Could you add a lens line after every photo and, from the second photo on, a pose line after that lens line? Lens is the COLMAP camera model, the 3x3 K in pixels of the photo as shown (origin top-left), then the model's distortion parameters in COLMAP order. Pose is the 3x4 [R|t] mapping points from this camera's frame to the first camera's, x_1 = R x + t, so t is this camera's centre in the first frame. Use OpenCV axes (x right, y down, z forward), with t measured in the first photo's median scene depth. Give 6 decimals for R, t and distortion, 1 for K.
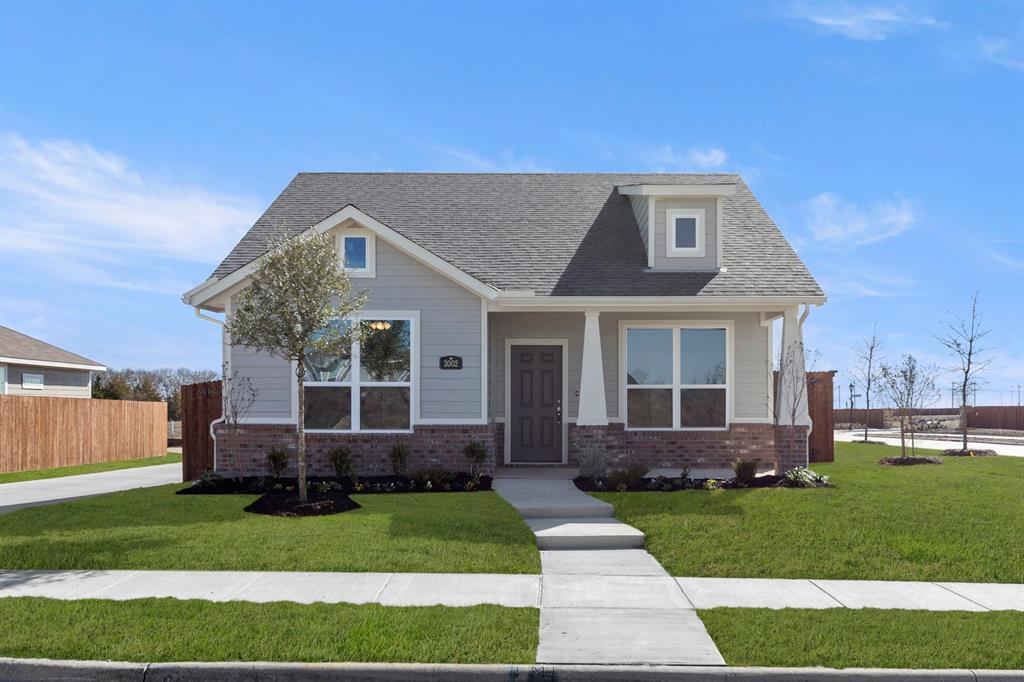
lens RADIAL K [[592.2, 0, 522.6], [0, 592.2, 342.0], [0, 0, 1]] dist [0.012083, -0.001479]
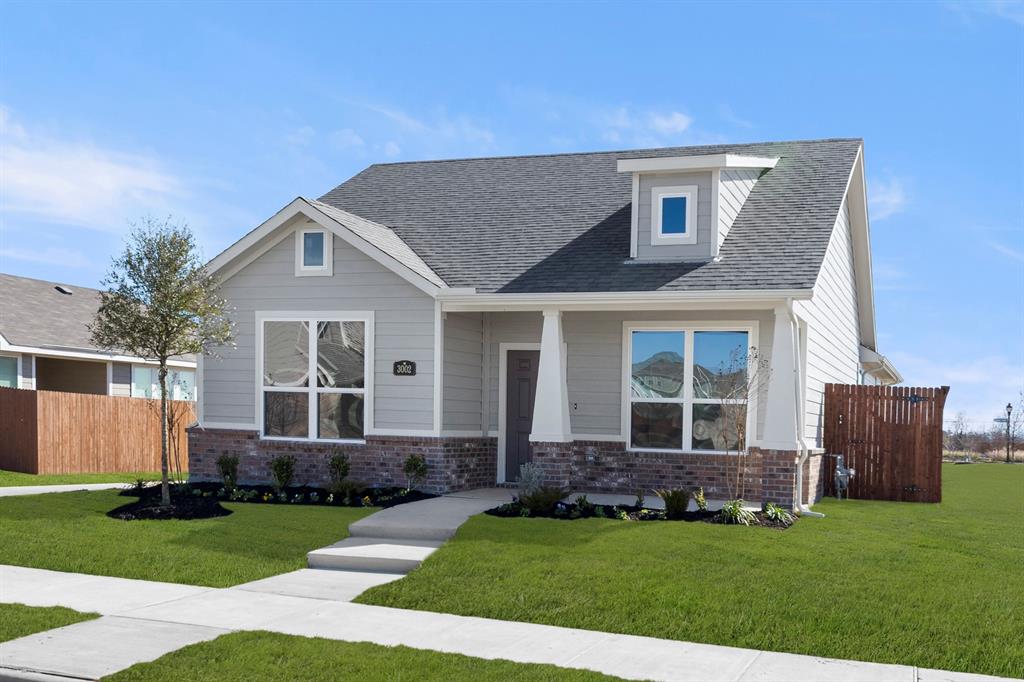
lens RADIAL K [[677.3, 0, 522.1], [0, 677.3, 362.4], [0, 0, 1]] dist [0.014270, -0.002045]
pose [[0.977160, 0.010129, -0.212263, 0.271935], [-0.005866, 0.999768, 0.020706, 0.003672], [0.212423, -0.018988, 0.976993, 0.022047]]
